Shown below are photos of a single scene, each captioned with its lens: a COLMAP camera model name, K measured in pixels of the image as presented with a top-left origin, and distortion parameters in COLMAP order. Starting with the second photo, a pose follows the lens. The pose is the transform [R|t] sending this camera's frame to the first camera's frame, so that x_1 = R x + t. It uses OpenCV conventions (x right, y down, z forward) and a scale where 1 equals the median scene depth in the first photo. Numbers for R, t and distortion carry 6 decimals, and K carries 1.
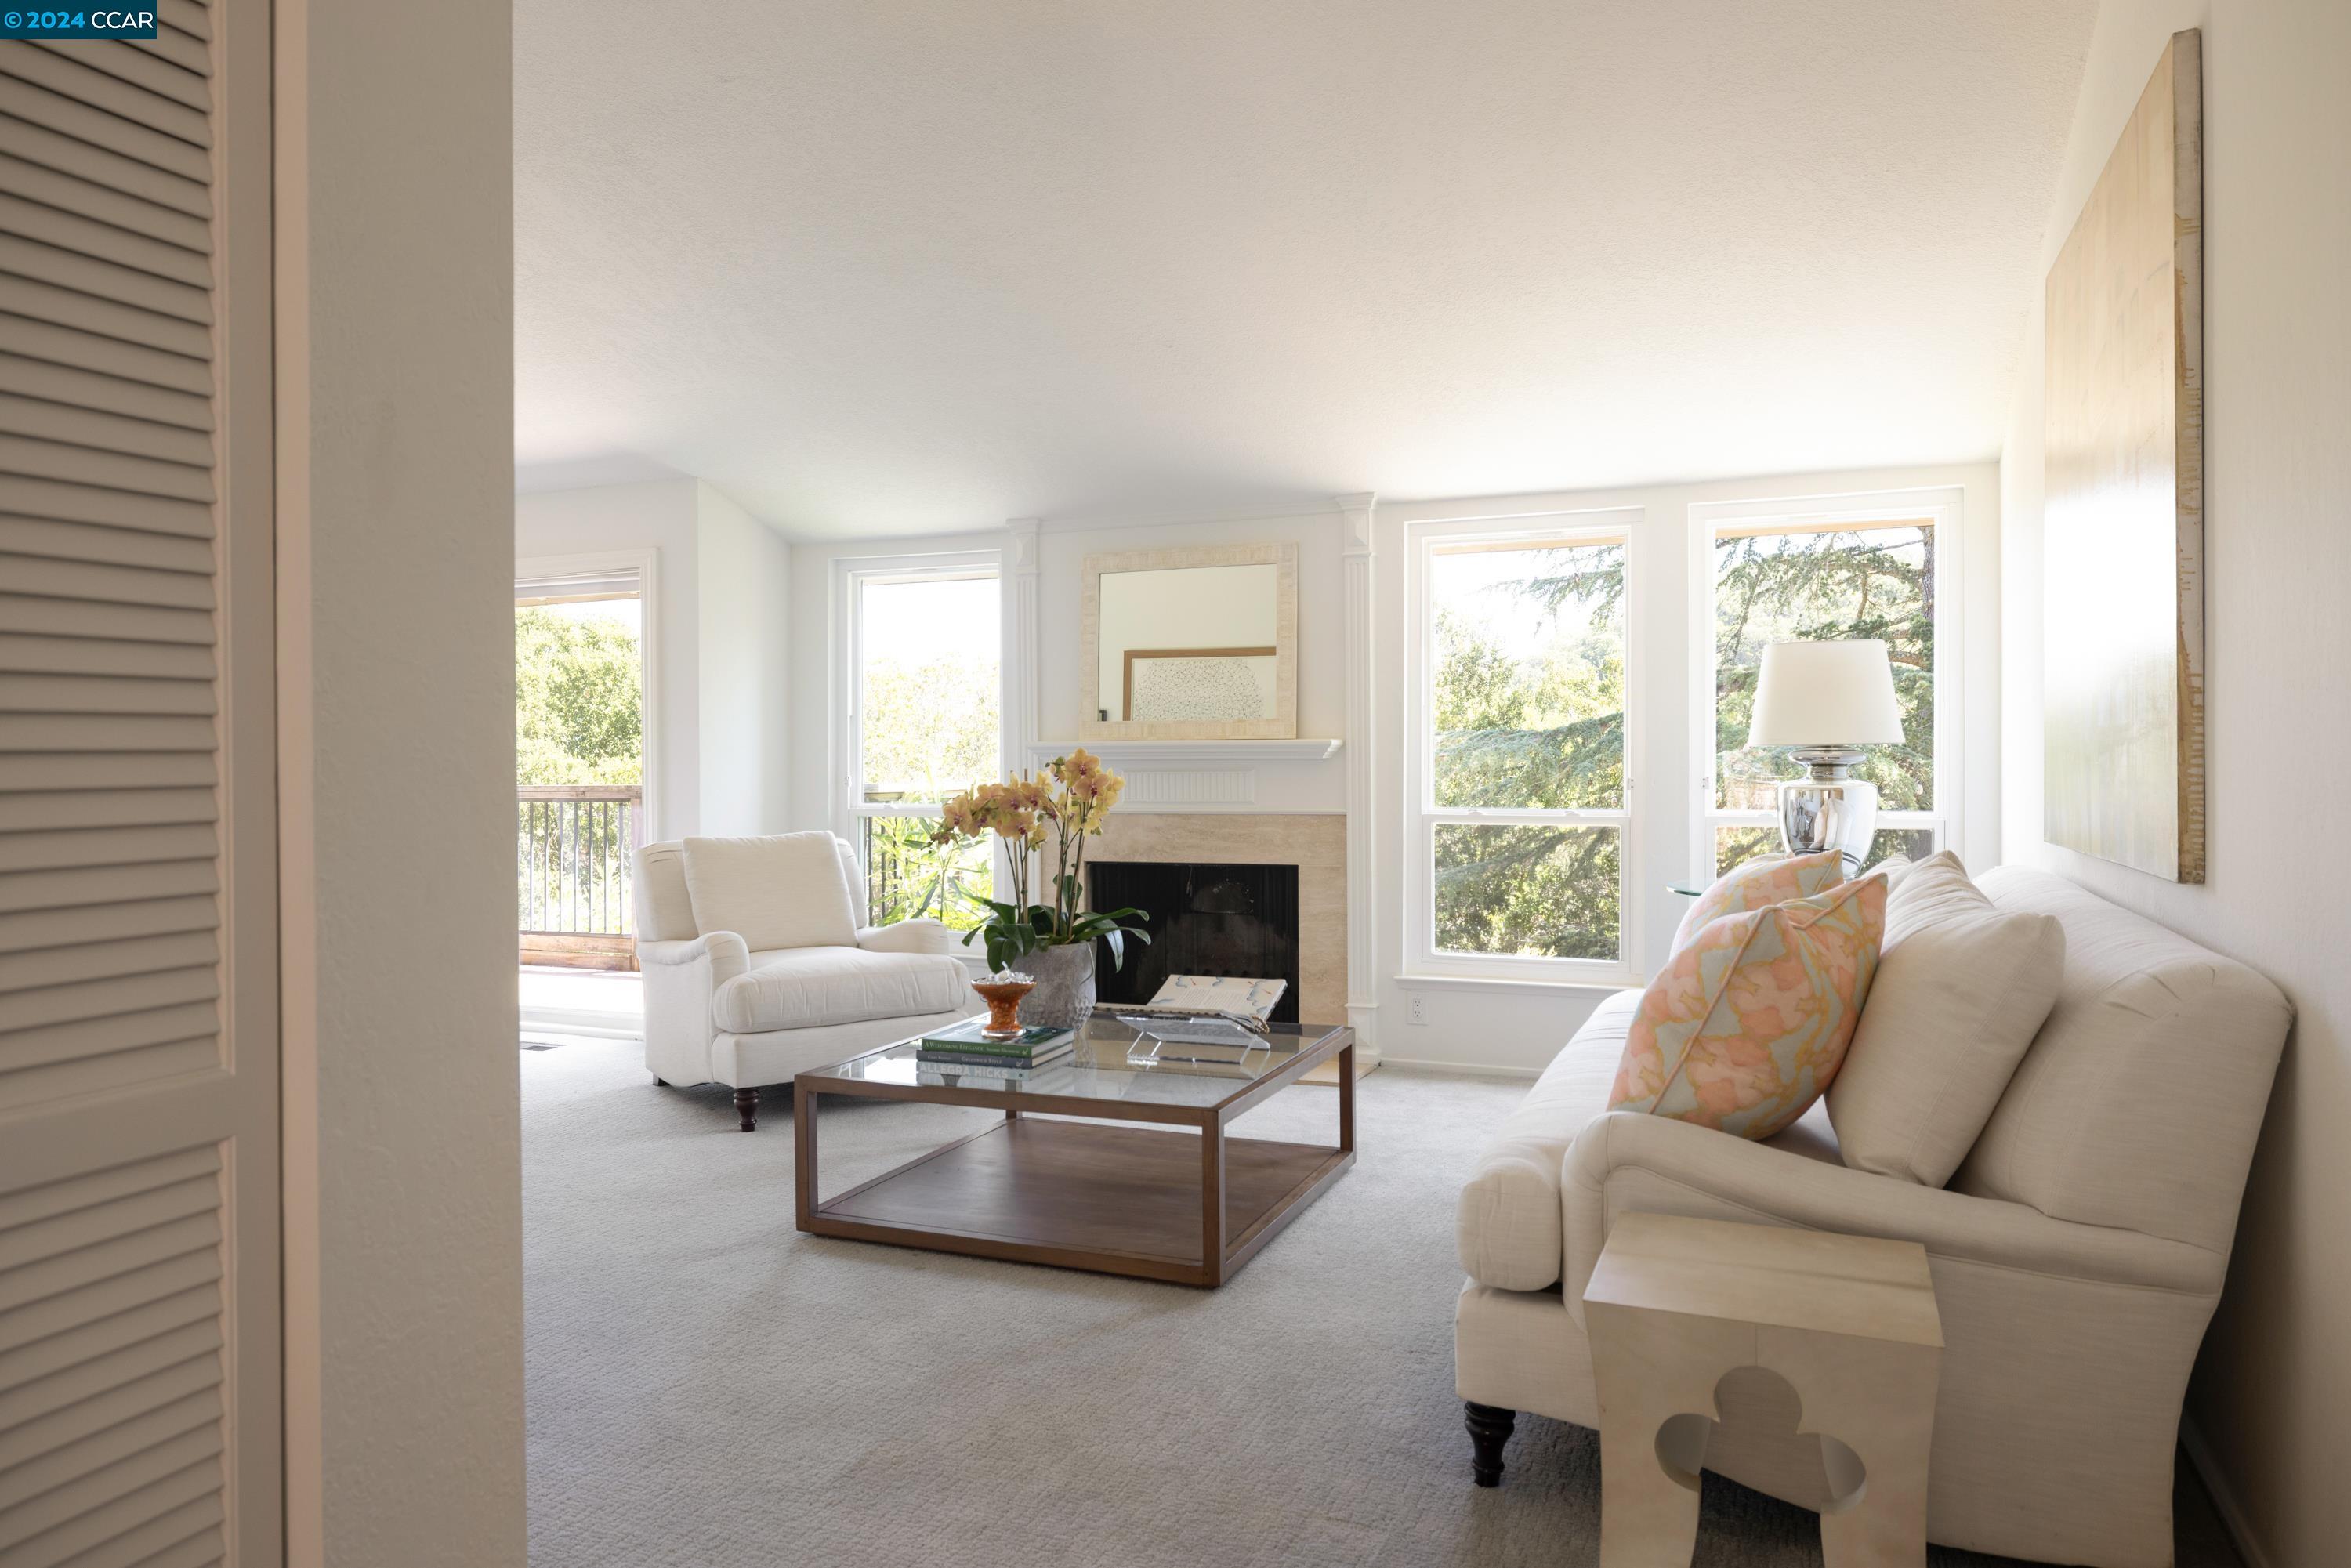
lens RADIAL K [[1526.8, 0, 1168.3], [0, 1526.8, 779.1], [0, 0, 1]] dist [-0.004189, -0.000364]
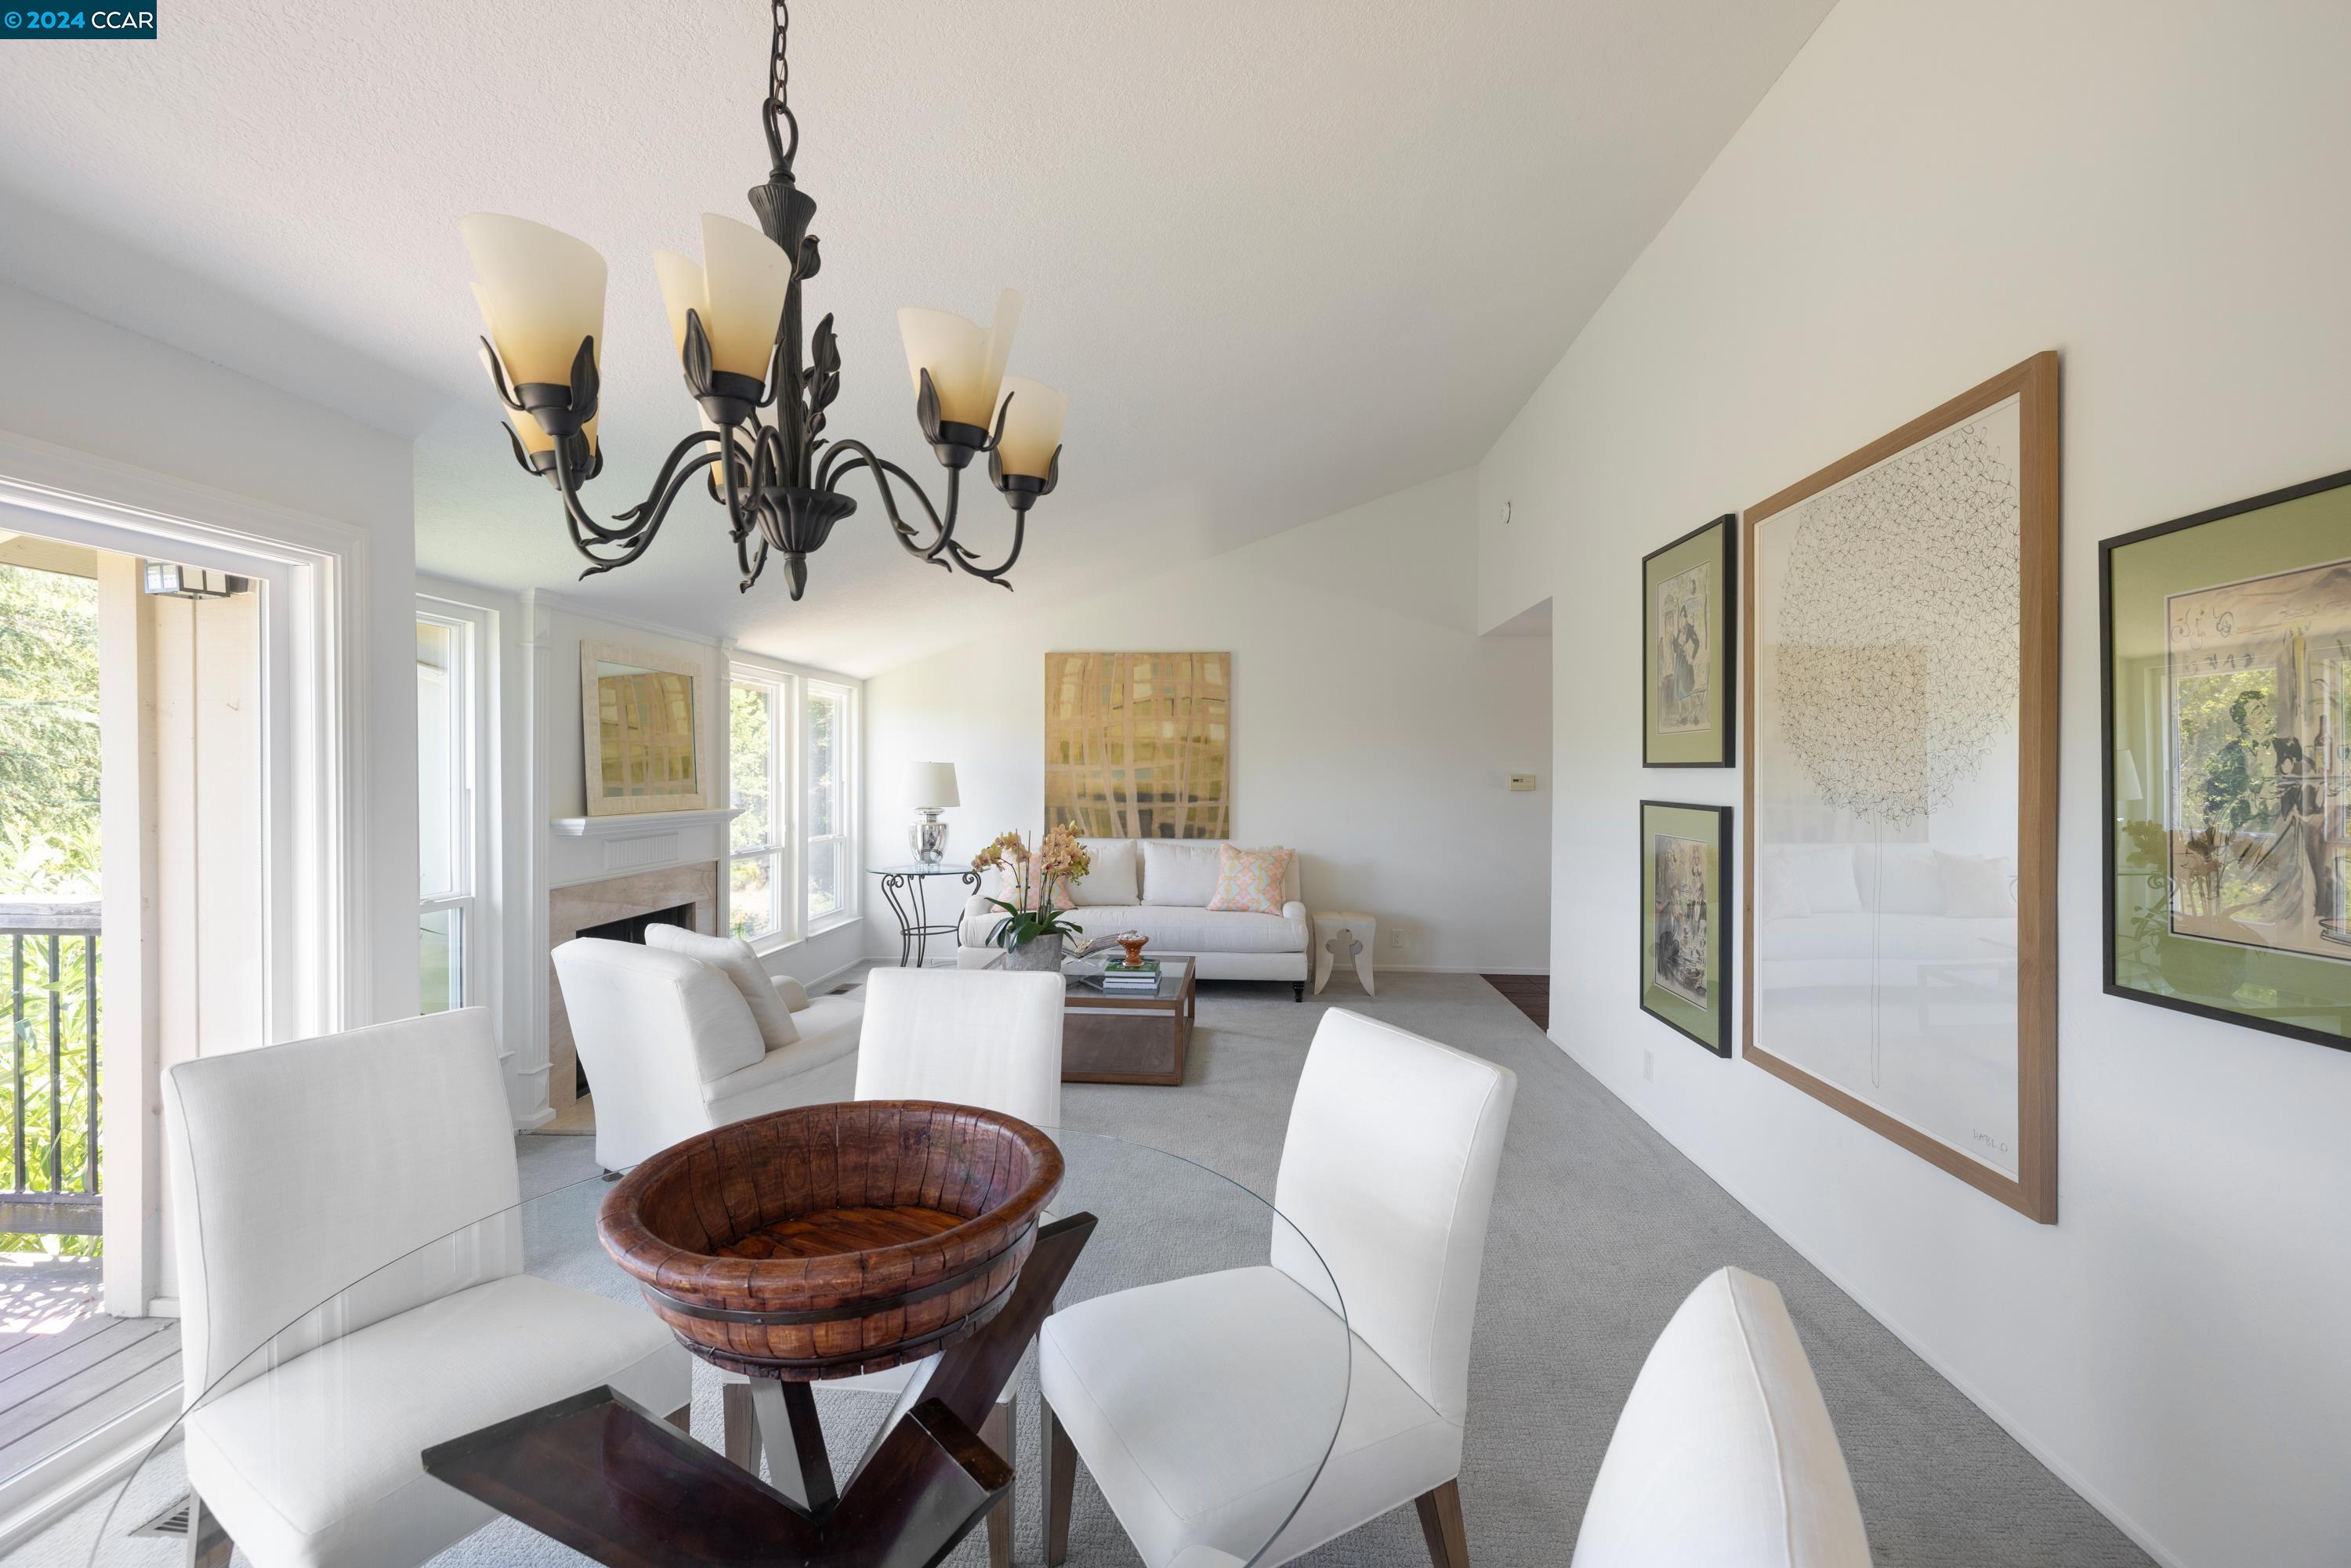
lens RADIAL K [[994.8, 0, 1169.7], [0, 994.8, 780.7], [0, 0, 1]] dist [0.001507, 0.000024]
pose [[-0.313092, -0.004995, 0.949710, -0.990842], [0.007443, 0.999943, 0.007713, -0.061349], [-0.949694, 0.009483, -0.313037, 0.989416]]
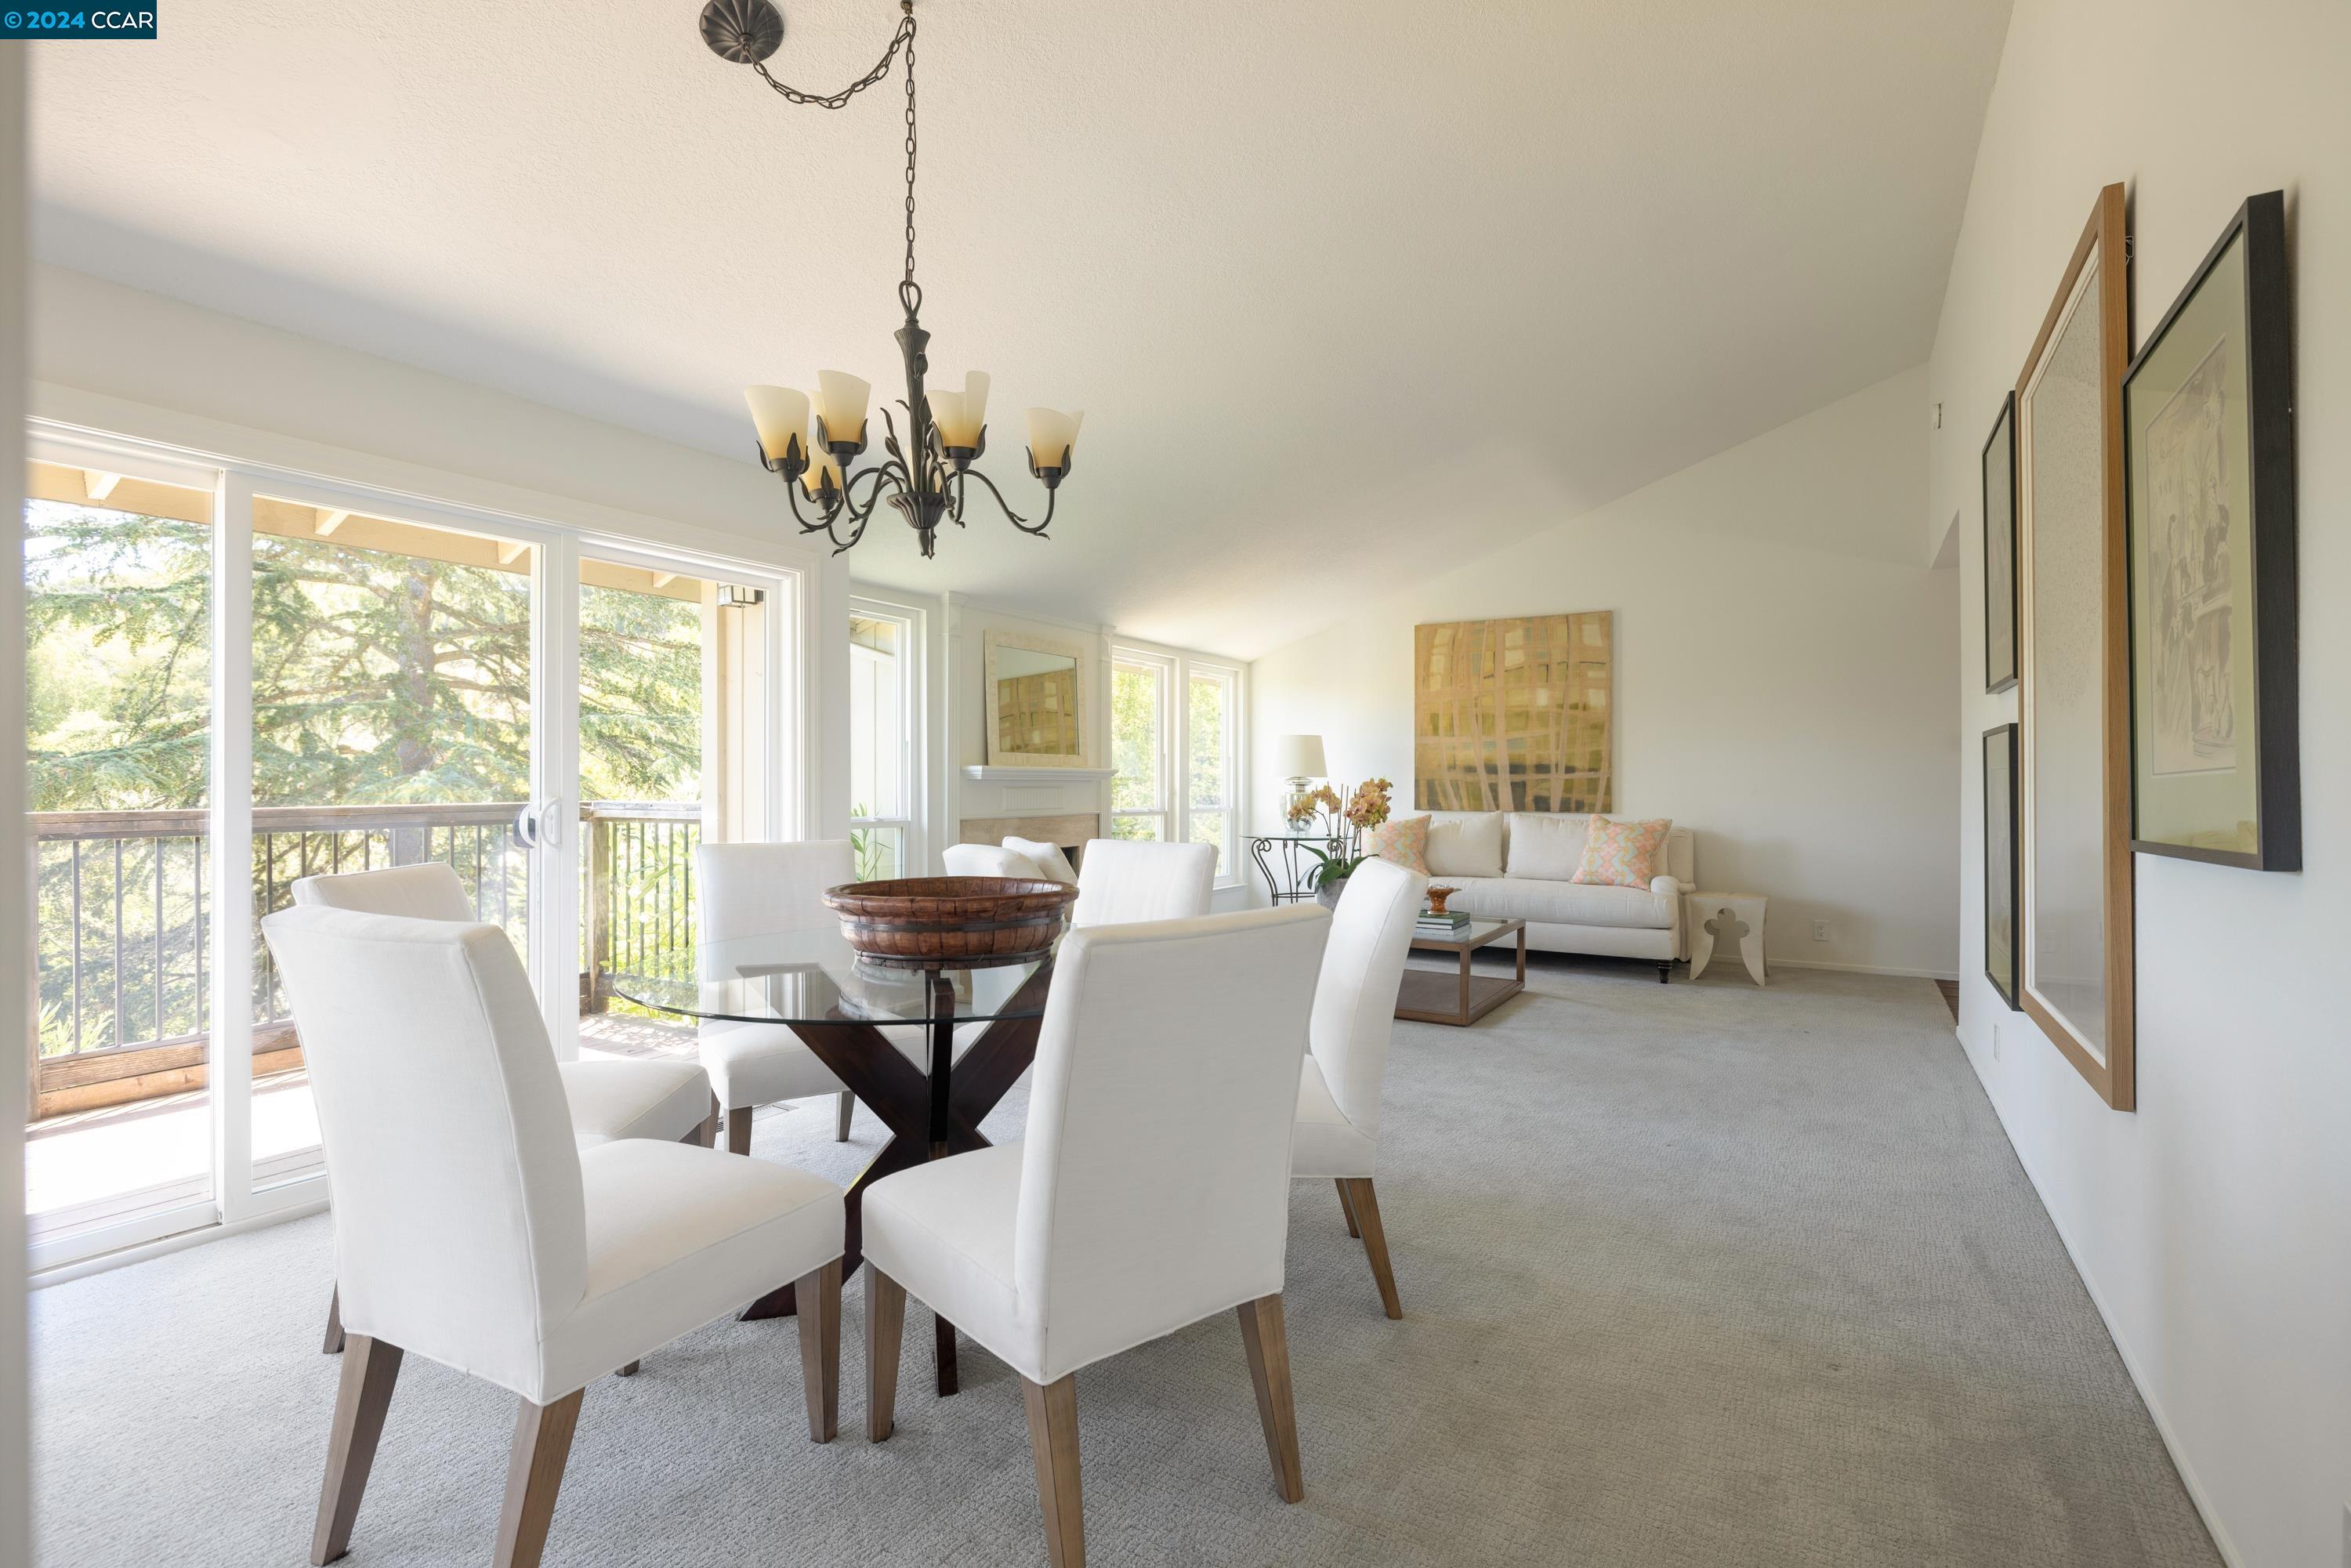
lens RADIAL K [[1097.3, 0, 1167.5], [0, 1097.3, 782.0], [0, 0, 1]] dist [-0.005320, 0.000294]
pose [[0.153551, 0.006696, 0.988118, -1.183251], [0.008622, 0.999930, -0.008115, -0.001394], [-0.988103, 0.009766, 0.153482, 0.822694]]
